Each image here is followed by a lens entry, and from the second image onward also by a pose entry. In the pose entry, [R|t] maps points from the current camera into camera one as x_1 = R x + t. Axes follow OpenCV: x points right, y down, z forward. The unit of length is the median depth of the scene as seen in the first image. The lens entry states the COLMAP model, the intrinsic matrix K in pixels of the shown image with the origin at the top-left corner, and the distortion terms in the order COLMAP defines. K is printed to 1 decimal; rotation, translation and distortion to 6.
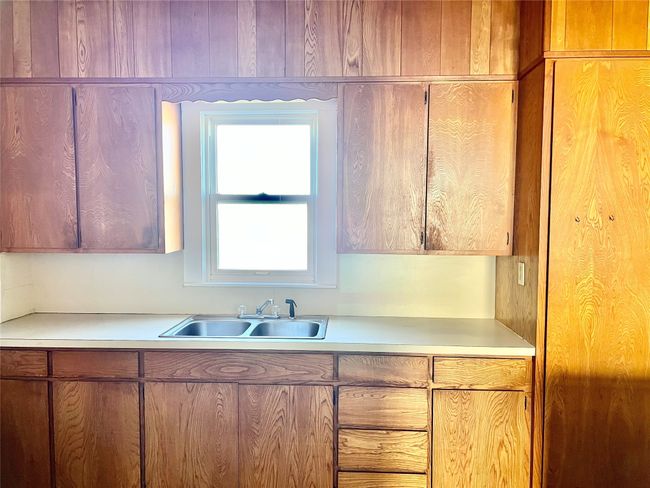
lens RADIAL K [[479.4, 0, 326.4], [0, 479.4, 247.1], [0, 0, 1]] dist [0.064894, -0.095992]
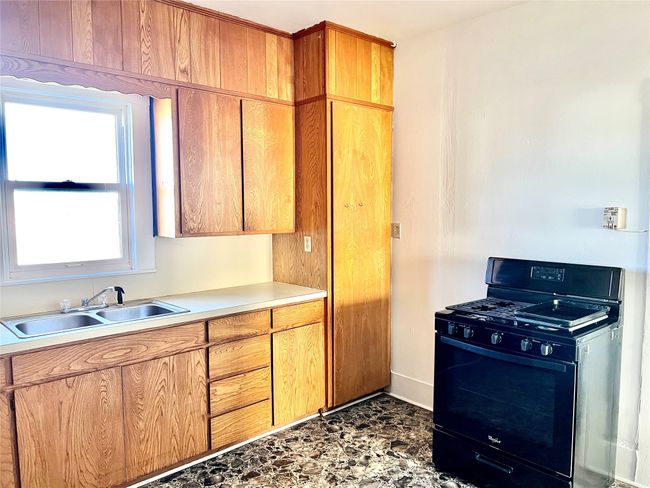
lens RADIAL K [[479.4, 0, 326.4], [0, 479.4, 247.1], [0, 0, 1]] dist [0.064894, -0.095992]
pose [[0.702872, -0.067838, 0.708075, -0.585484], [0.055090, 0.997644, 0.040895, 0.009543], [-0.709180, 0.010264, 0.704952, -0.045818]]
